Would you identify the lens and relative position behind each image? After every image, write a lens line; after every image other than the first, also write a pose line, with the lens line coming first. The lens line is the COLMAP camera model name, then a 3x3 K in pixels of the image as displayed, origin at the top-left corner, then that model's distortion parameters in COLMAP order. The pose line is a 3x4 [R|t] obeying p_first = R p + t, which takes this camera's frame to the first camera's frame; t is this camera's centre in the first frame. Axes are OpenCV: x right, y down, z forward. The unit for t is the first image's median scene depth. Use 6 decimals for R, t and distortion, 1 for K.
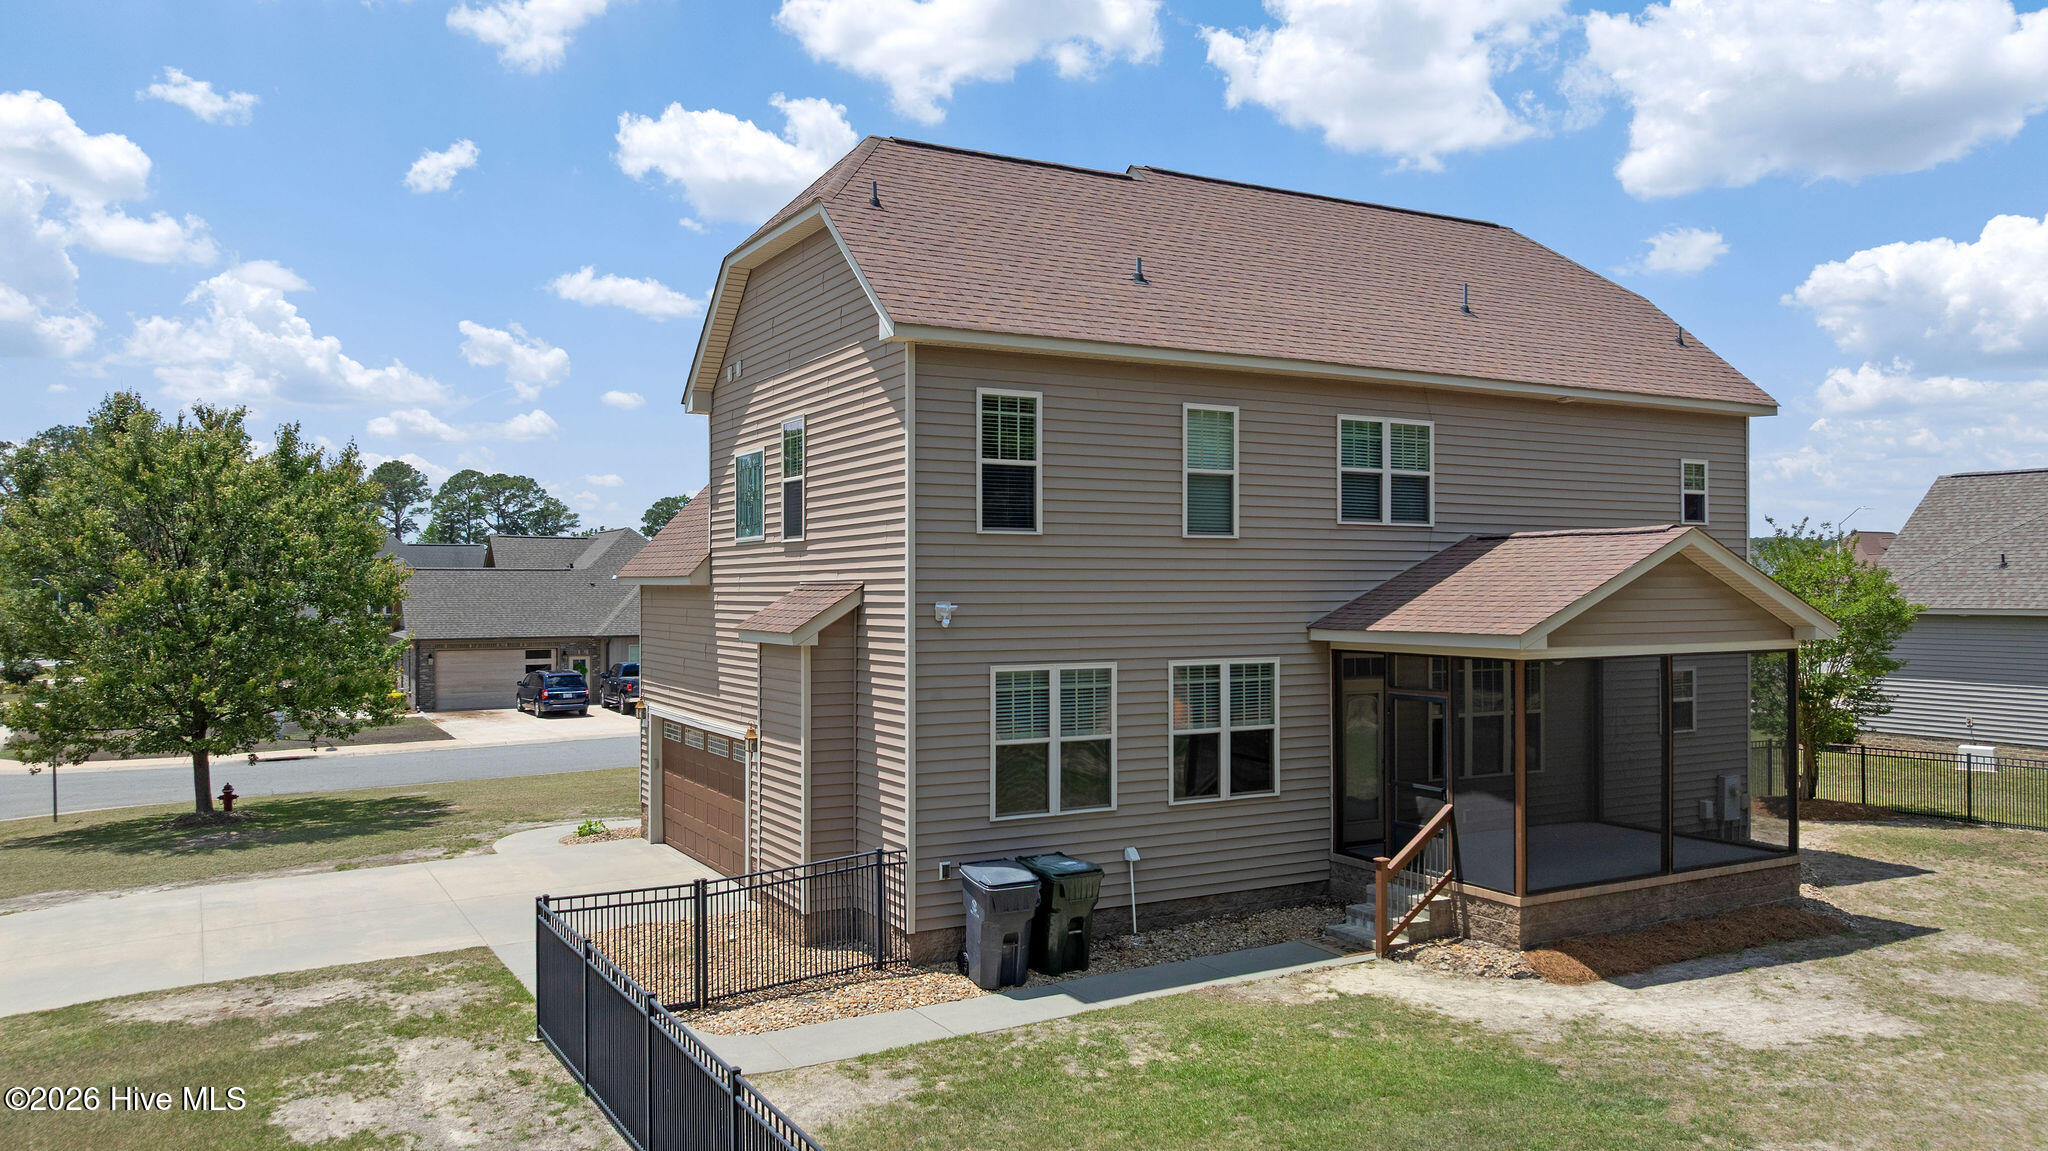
lens RADIAL K [[1463.5, 0, 1024.0], [0, 1463.5, 575.5], [0, 0, 1]] dist [-0.024861, 0.021661]
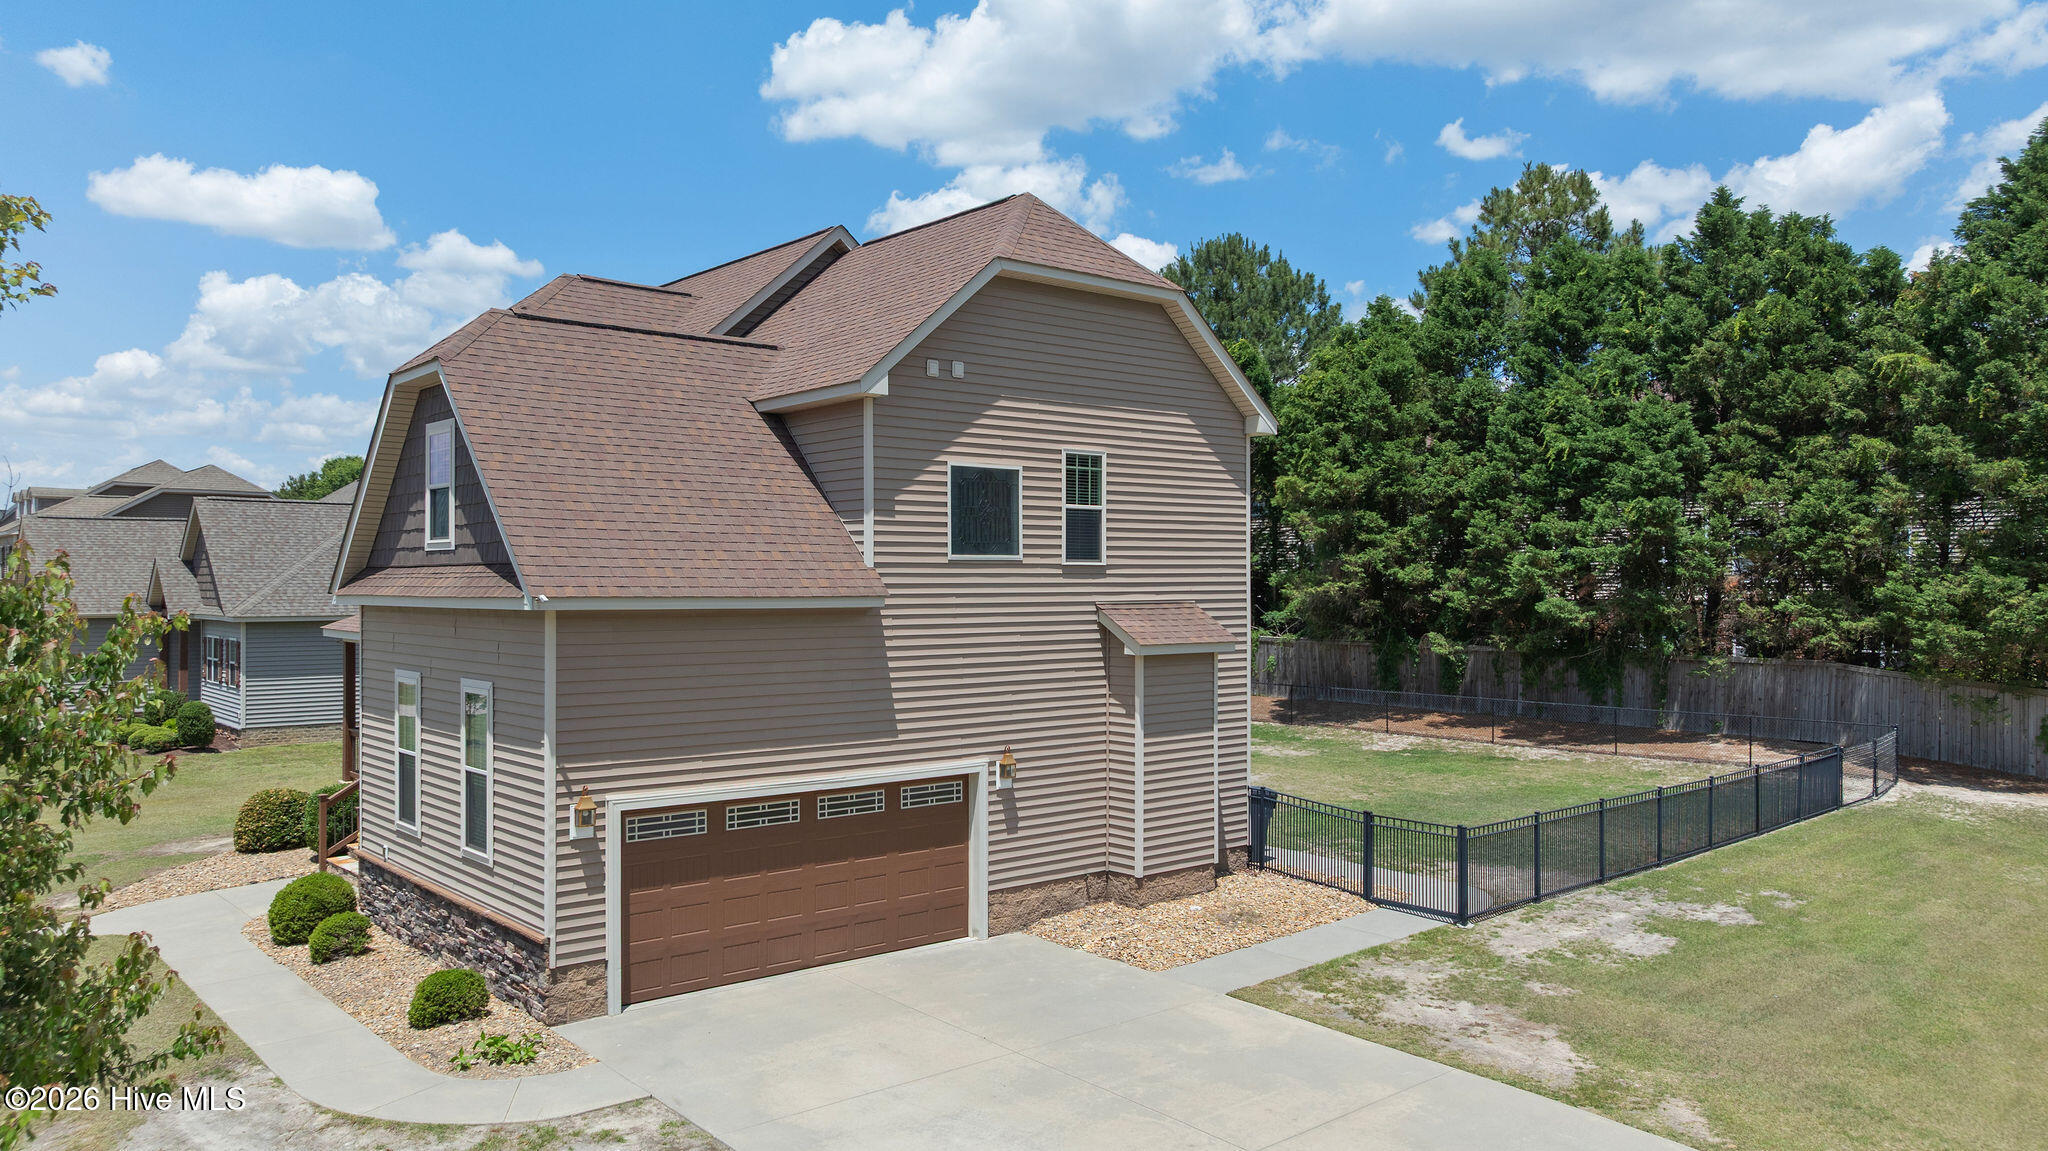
lens RADIAL K [[1457.7, 0, 1024.0], [0, 1457.7, 575.5], [0, 0, 1]] dist [-0.001161, -0.031091]
pose [[-0.198303, 0.007688, 0.980111, -1.375063], [-0.006787, 0.999934, -0.009217, -0.005488], [-0.980117, -0.008480, -0.198238, 1.432200]]
